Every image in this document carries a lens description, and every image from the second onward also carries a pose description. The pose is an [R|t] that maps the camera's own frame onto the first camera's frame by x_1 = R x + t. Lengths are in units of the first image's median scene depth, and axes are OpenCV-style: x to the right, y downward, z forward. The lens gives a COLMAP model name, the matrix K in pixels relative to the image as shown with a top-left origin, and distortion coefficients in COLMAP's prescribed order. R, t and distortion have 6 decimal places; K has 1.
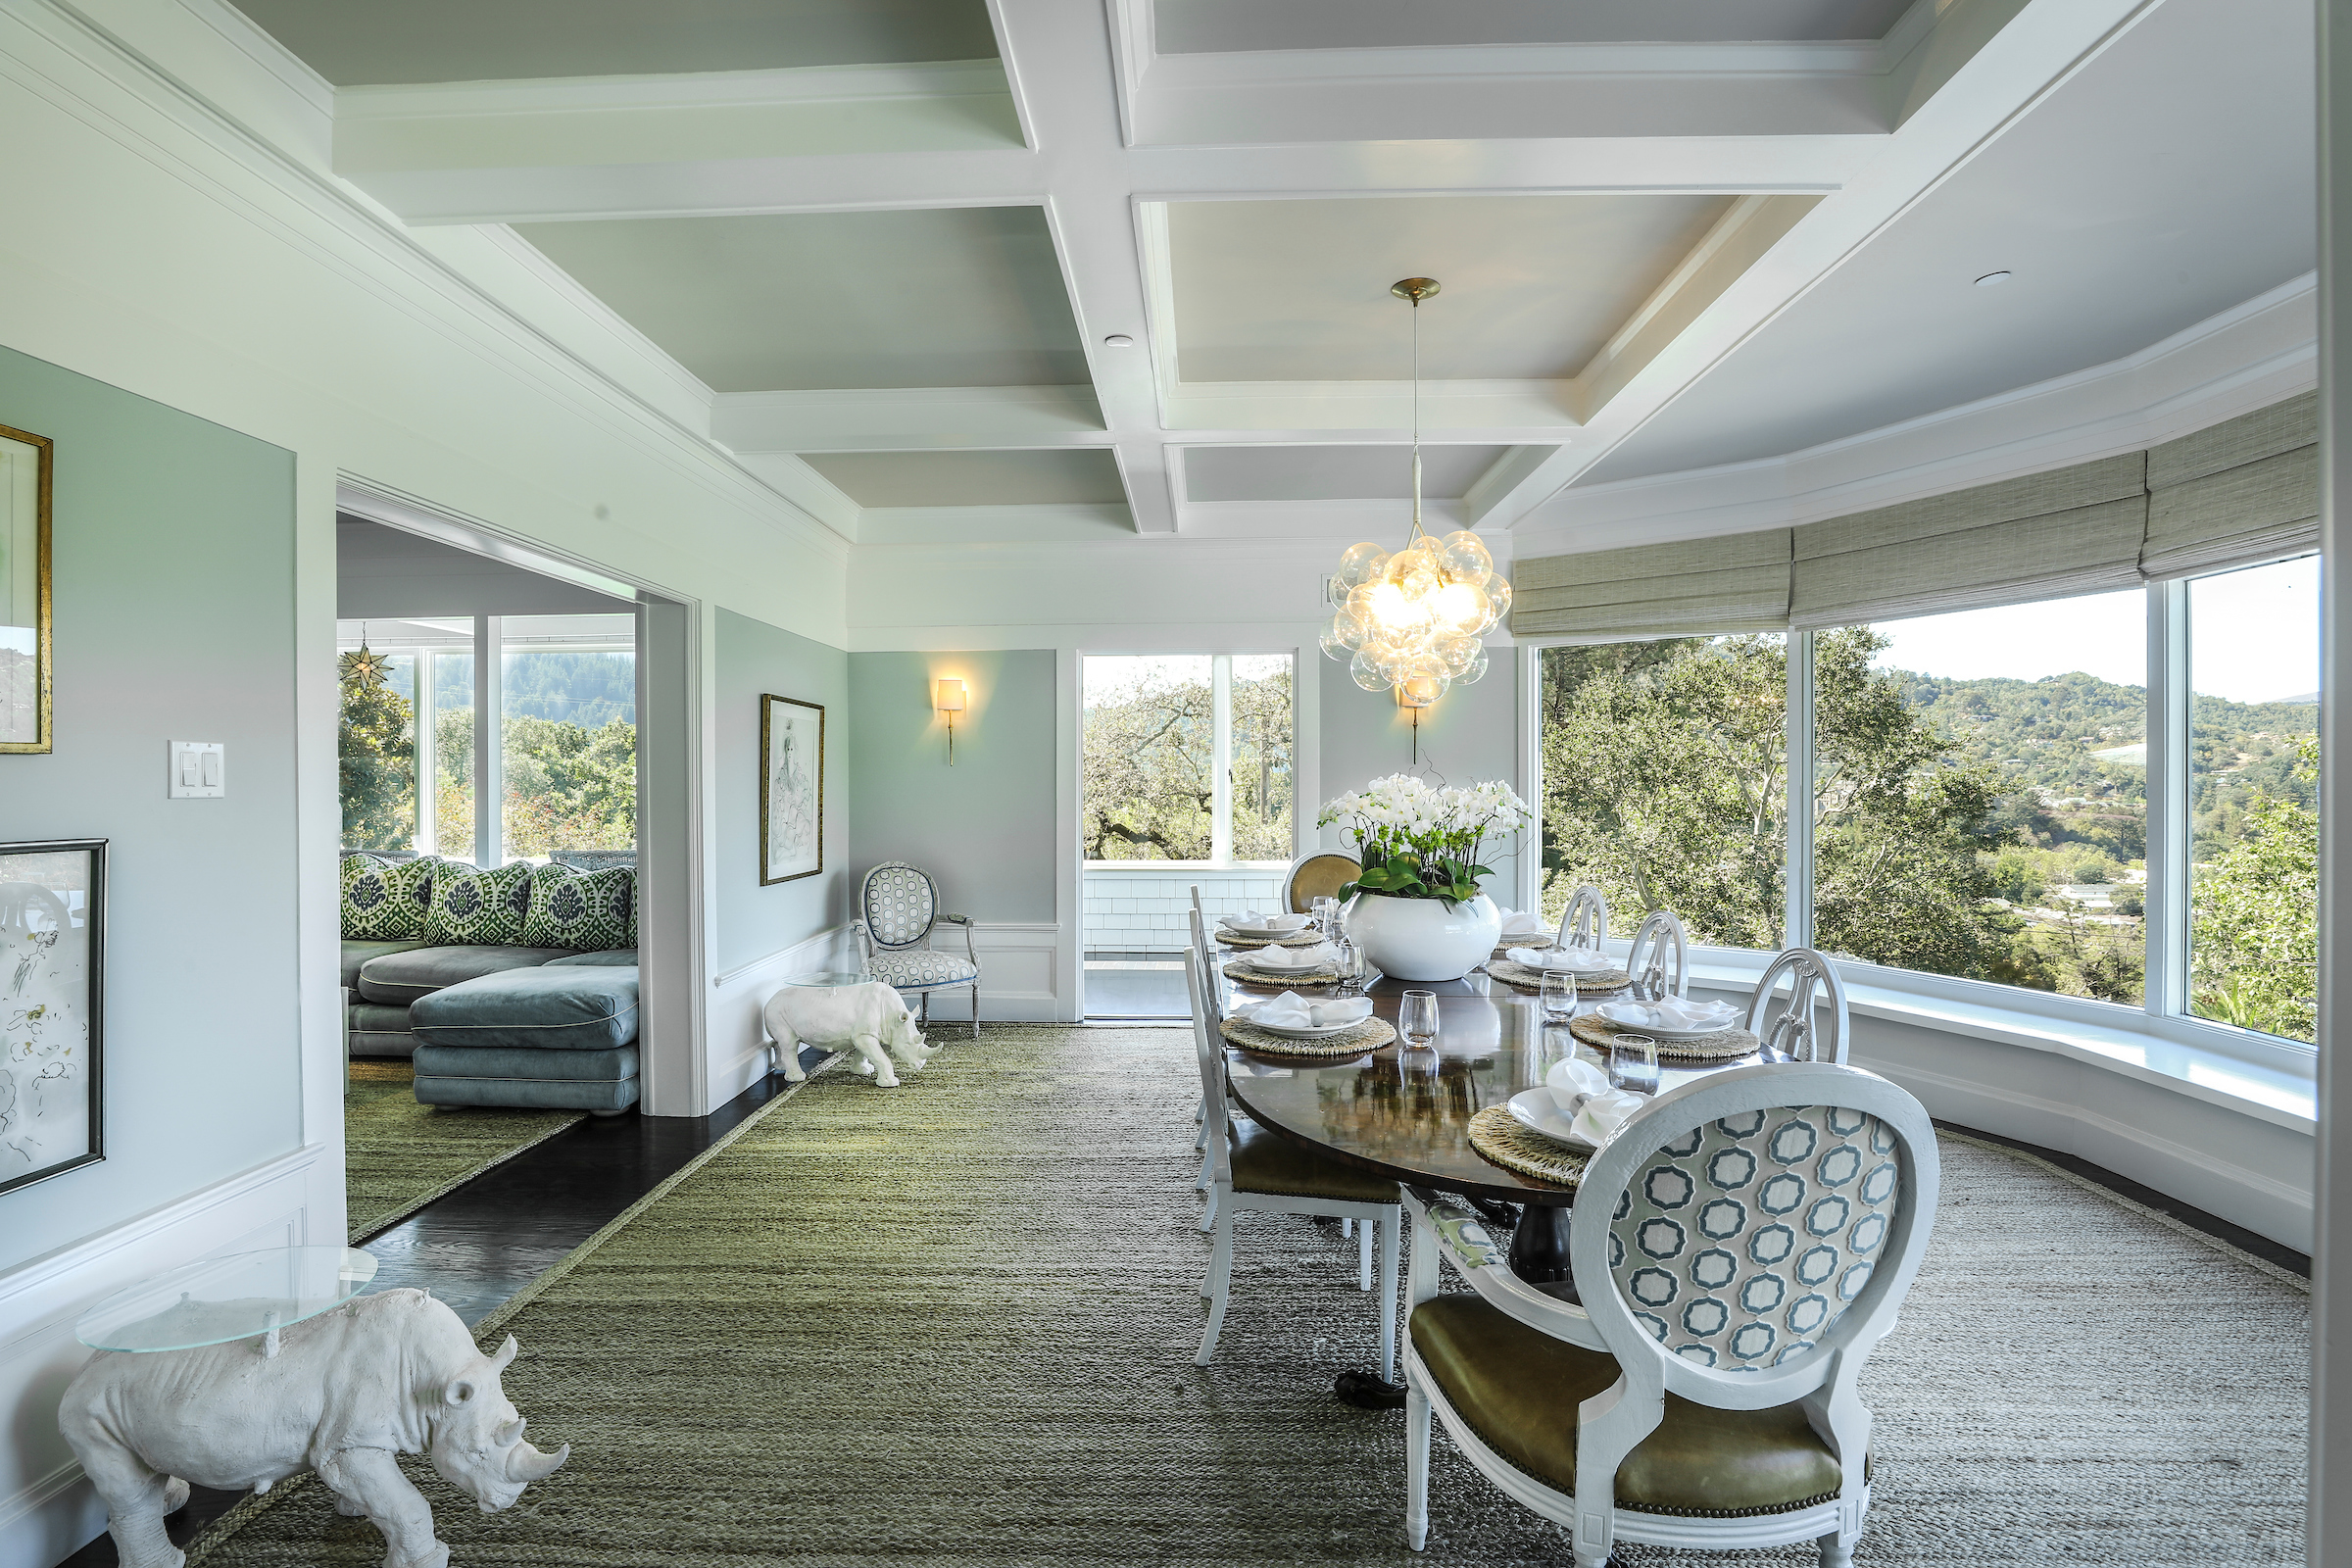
lens RADIAL K [[1067.2, 0, 1176.0], [0, 1067.2, 784.0], [0, 0, 1]] dist [-0.039804, 0.007686]
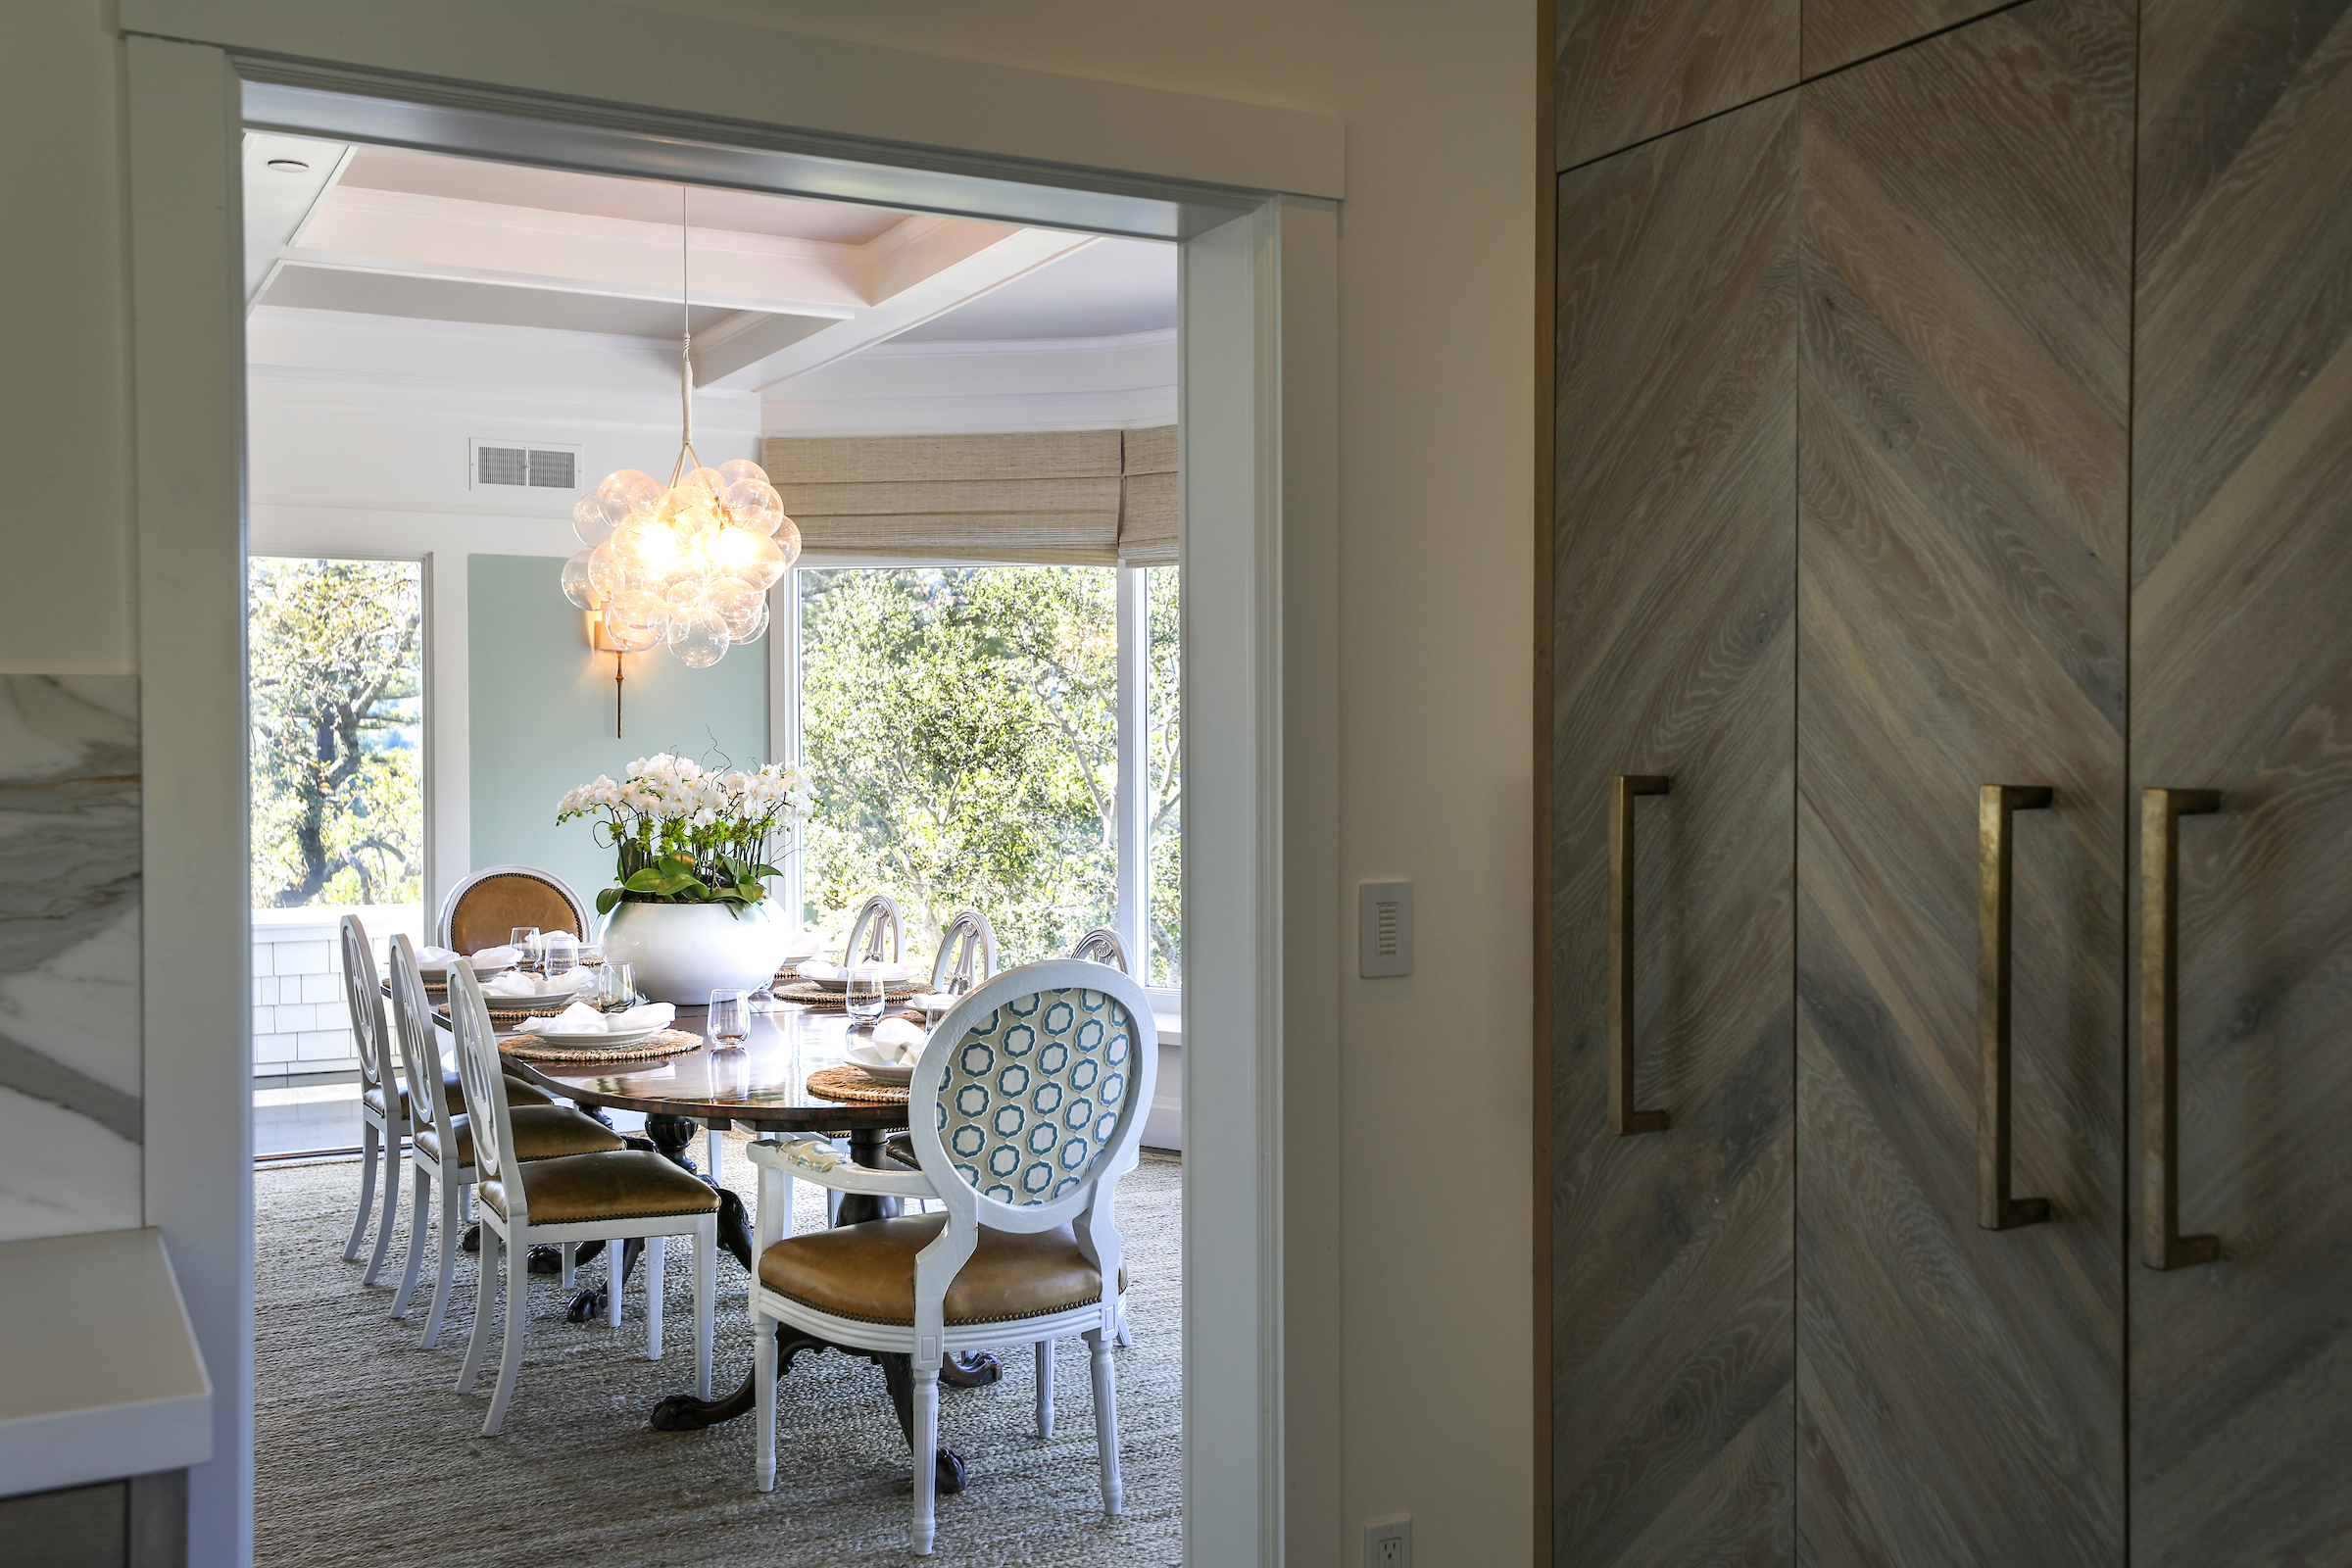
lens RADIAL K [[2207.0, 0, 1176.0], [0, 2207.0, 784.0], [0, 0, 1]] dist [0.004580, 0.008315]
pose [[0.864625, -0.009402, 0.502329, -0.433497], [0.006519, 0.999951, 0.007496, 0.004525], [-0.502375, -0.003206, 0.864644, -0.934729]]
